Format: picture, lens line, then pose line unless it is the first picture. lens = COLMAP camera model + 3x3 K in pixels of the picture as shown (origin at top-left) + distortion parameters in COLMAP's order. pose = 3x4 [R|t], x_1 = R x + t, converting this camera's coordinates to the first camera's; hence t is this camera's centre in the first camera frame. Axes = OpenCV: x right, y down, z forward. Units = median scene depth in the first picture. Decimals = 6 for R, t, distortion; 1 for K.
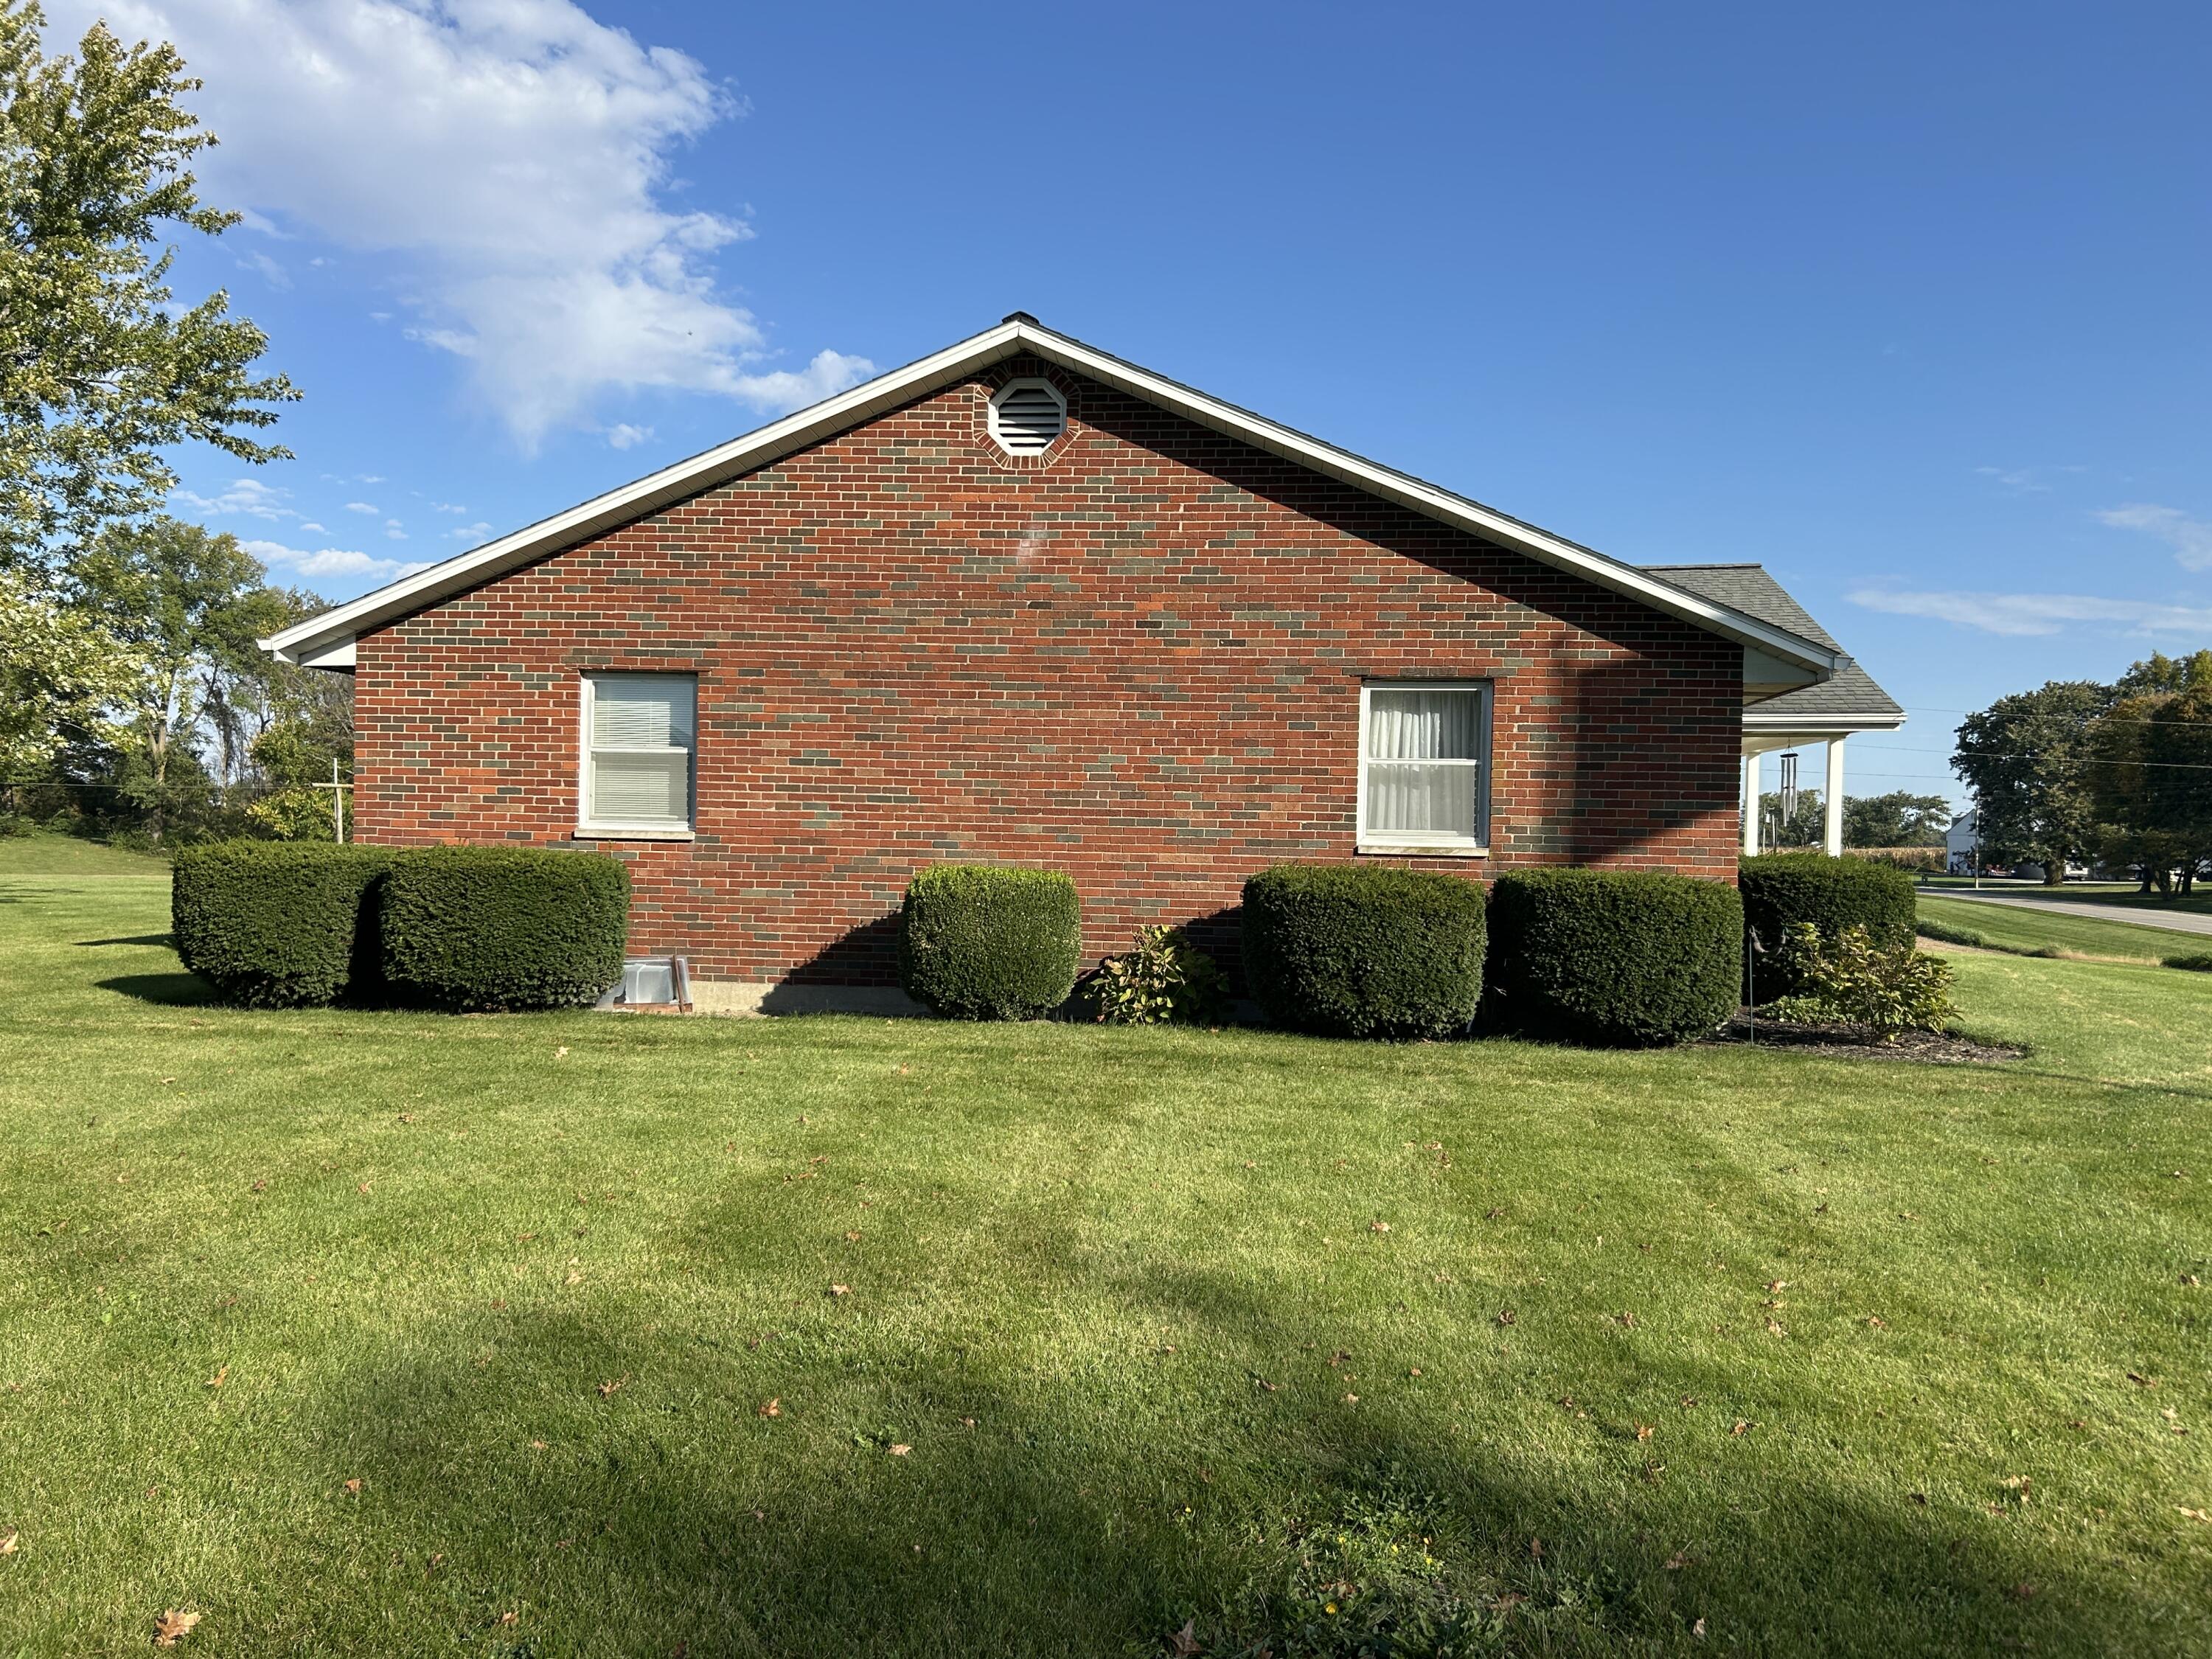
lens RADIAL K [[1708.4, 0, 1106.0], [0, 1708.4, 829.5], [0, 0, 1]] dist [0.181431, -0.231916]
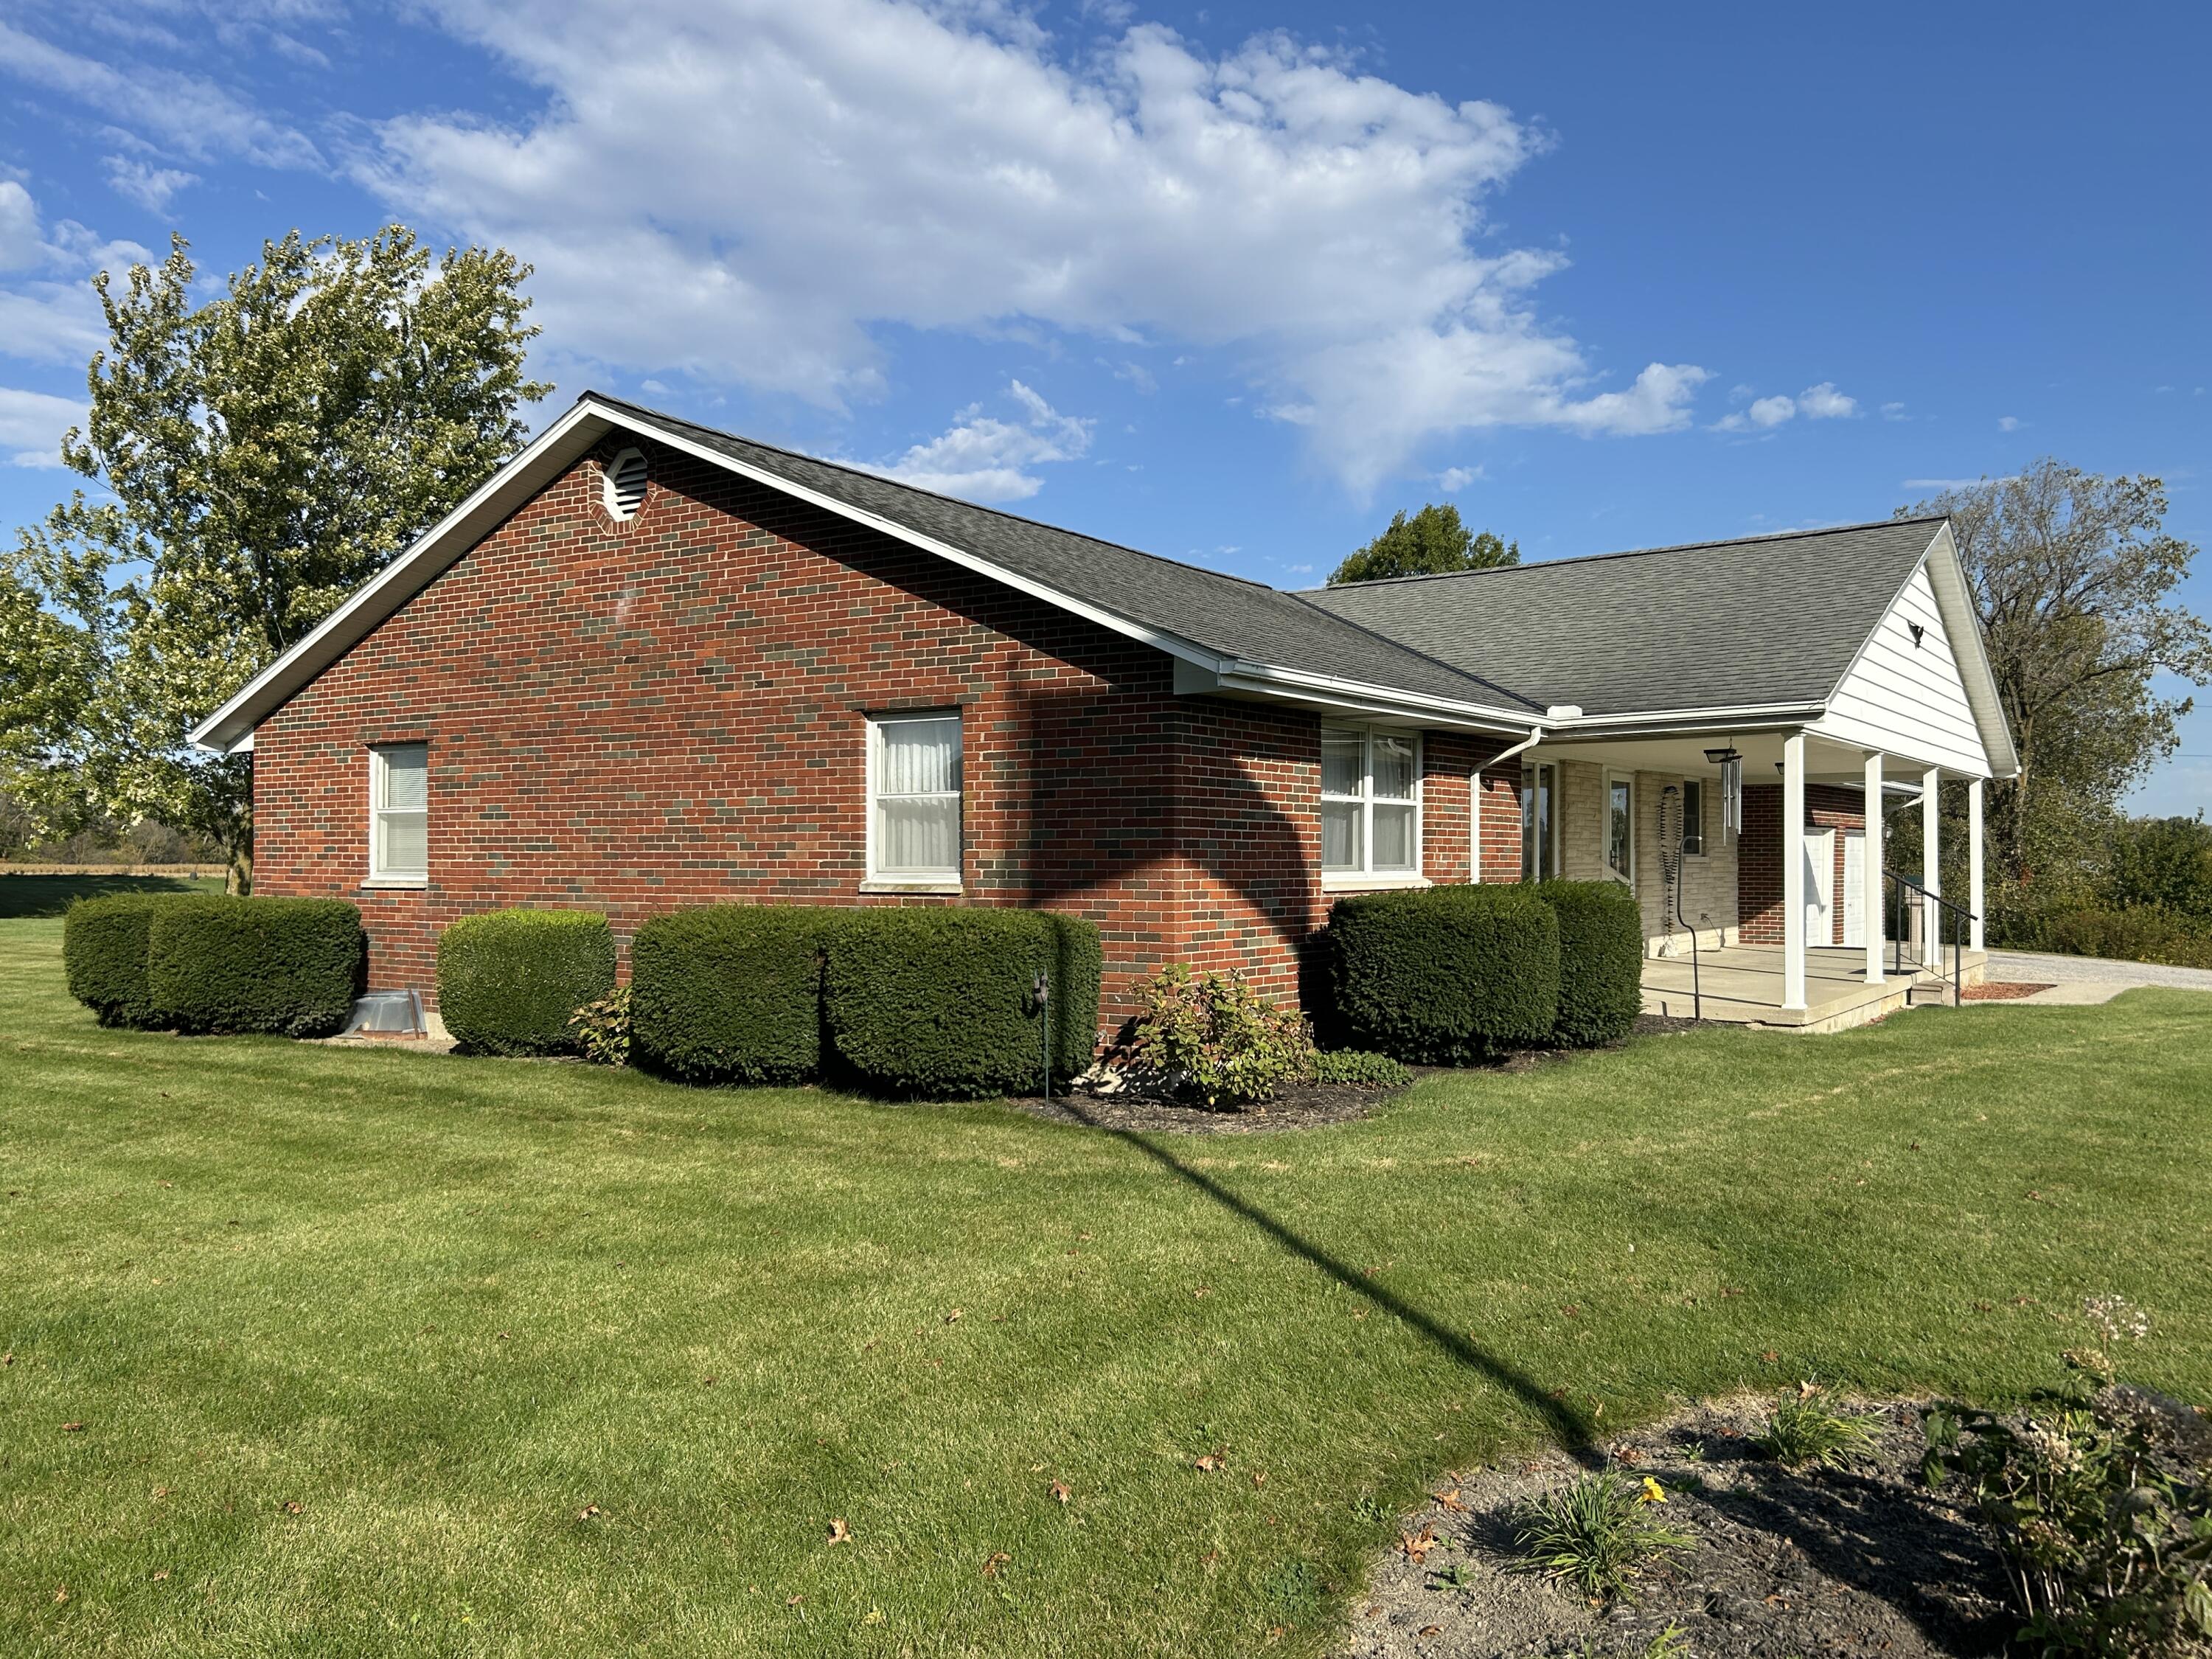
lens RADIAL K [[1726.3, 0, 1106.0], [0, 1726.3, 829.5], [0, 0, 1]] dist [0.049909, -0.063235]
pose [[0.893351, -0.030551, -0.448320, 0.691565], [0.022507, 0.999476, -0.023261, 0.004311], [0.448796, 0.010690, 0.893570, 0.181532]]
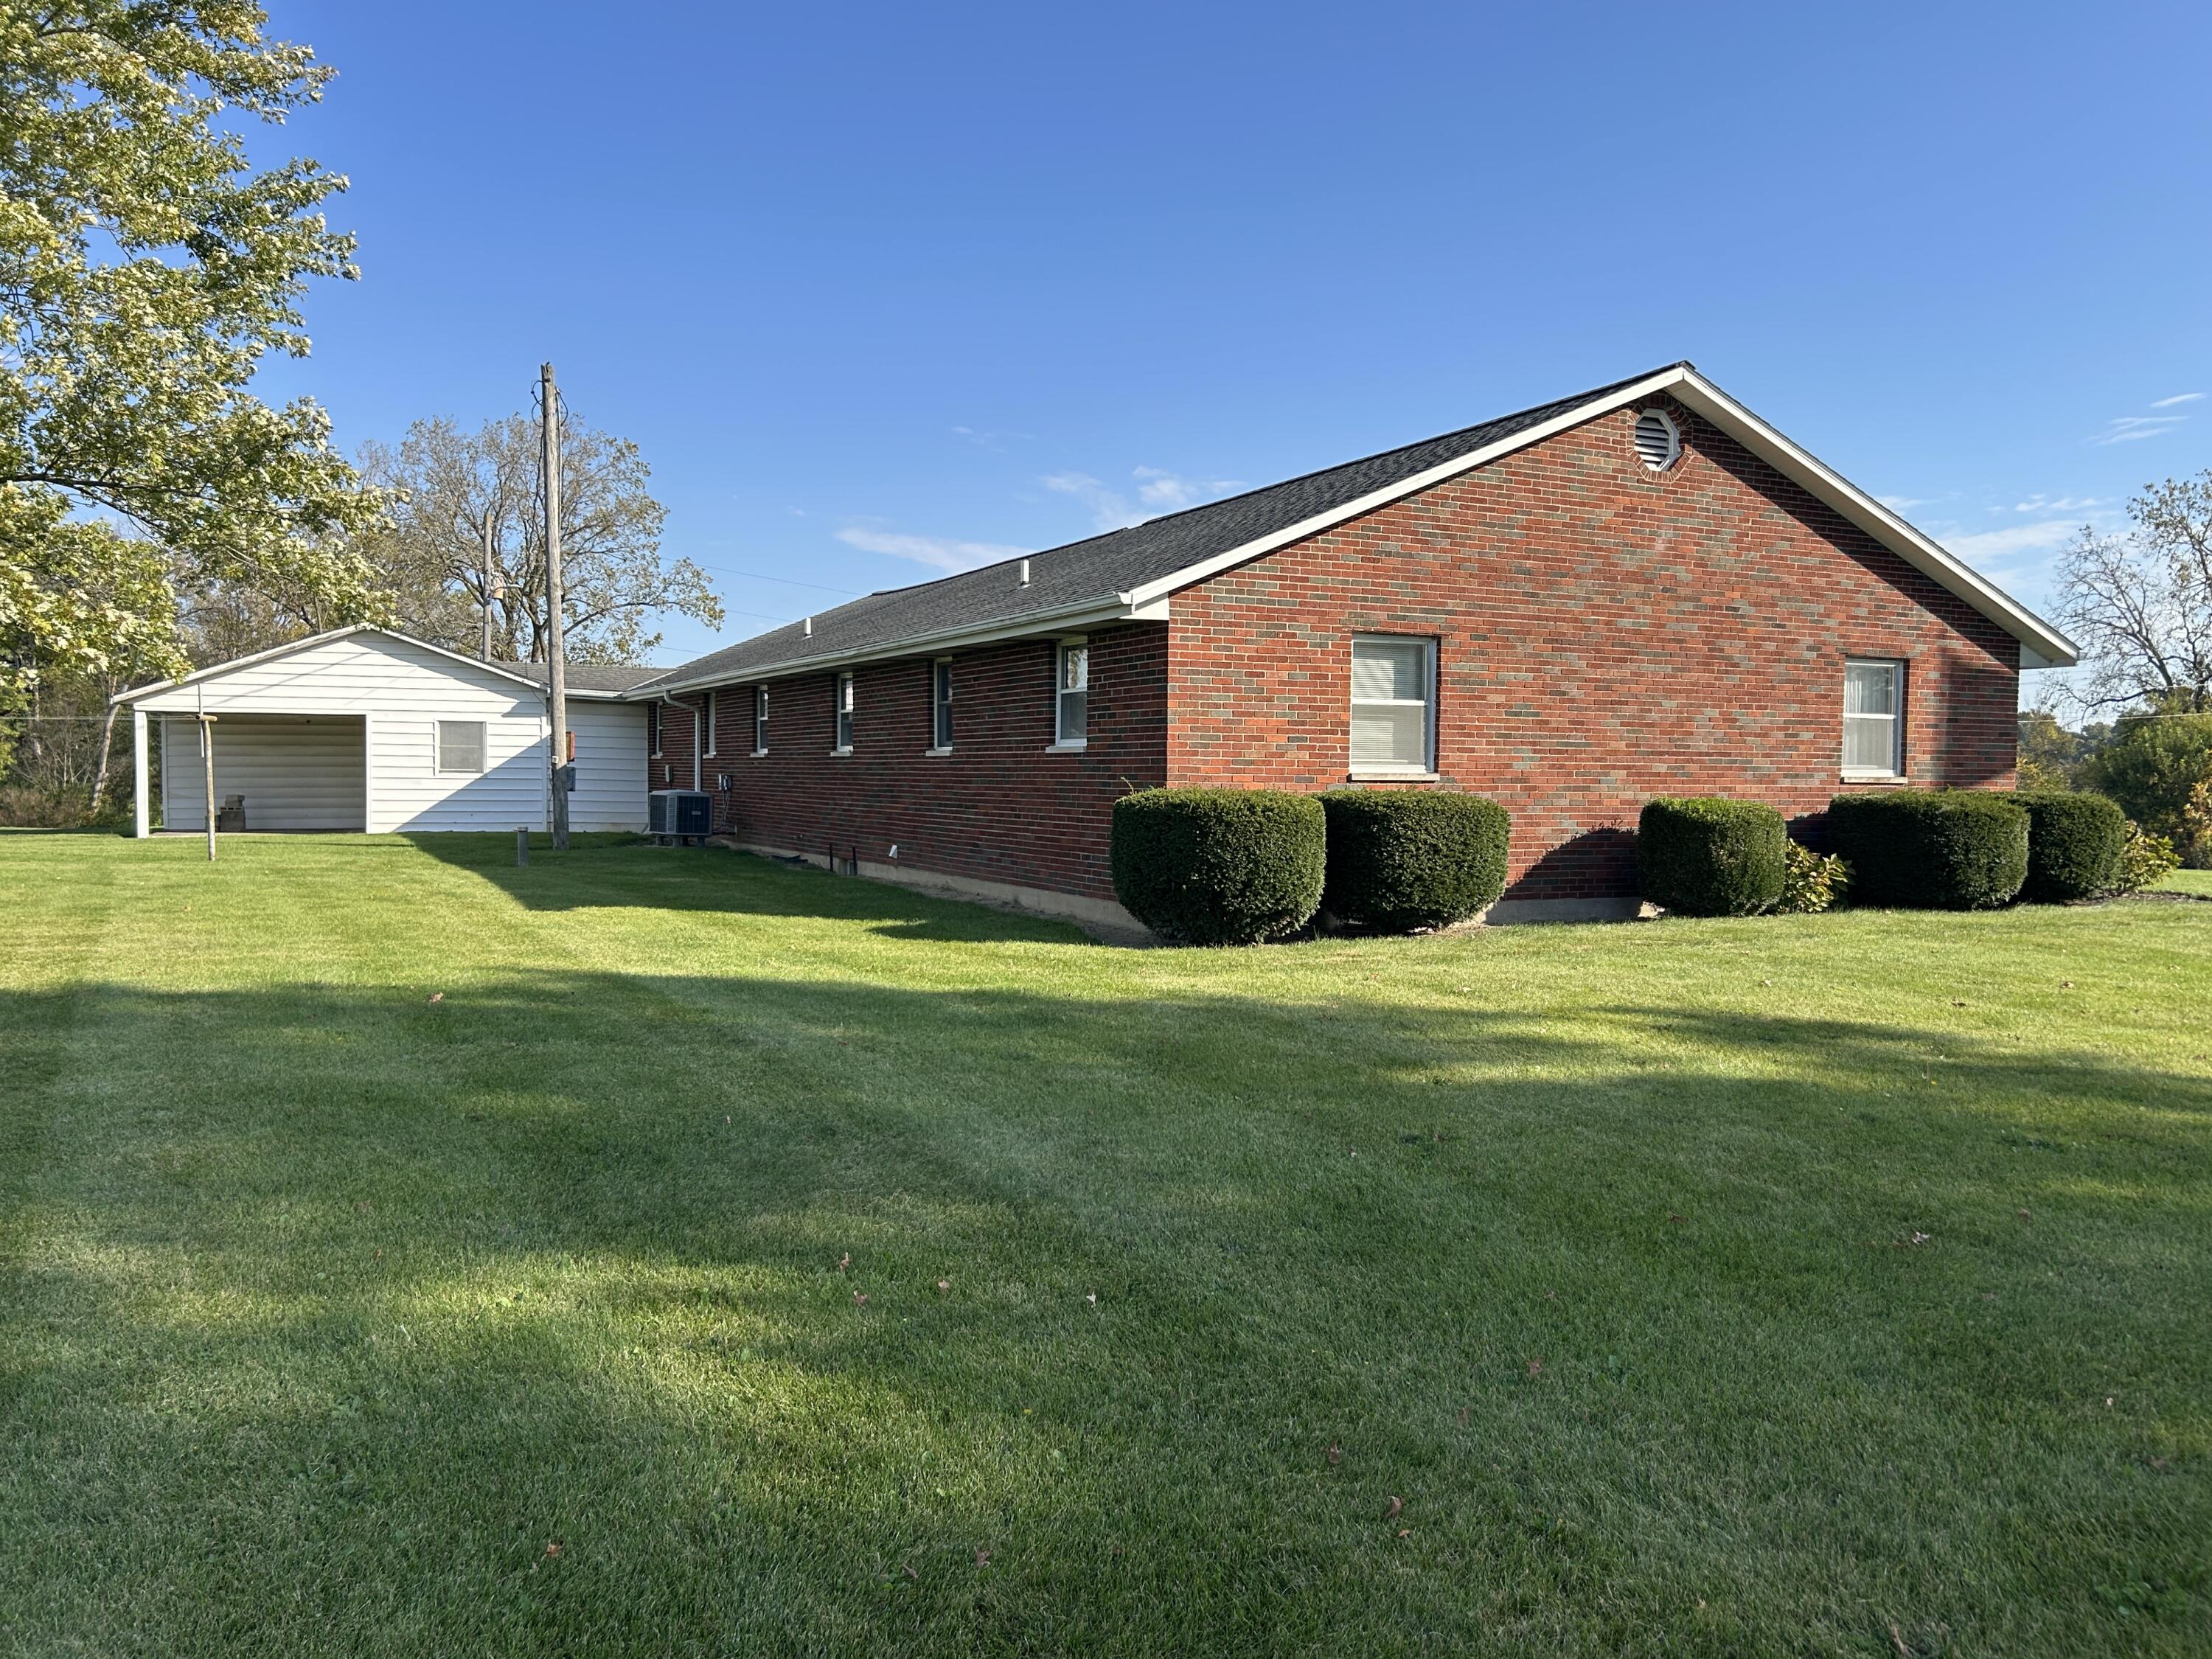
lens RADIAL K [[1753.3, 0, 1098.4], [0, 1753.3, 838.8], [0, 0, 1]] dist [0.089464, -0.236812]
pose [[0.826313, -0.035169, 0.562112, -1.118869], [0.006659, 0.998589, 0.052689, -0.019369], [-0.563172, -0.039794, 0.825381, 0.154150]]
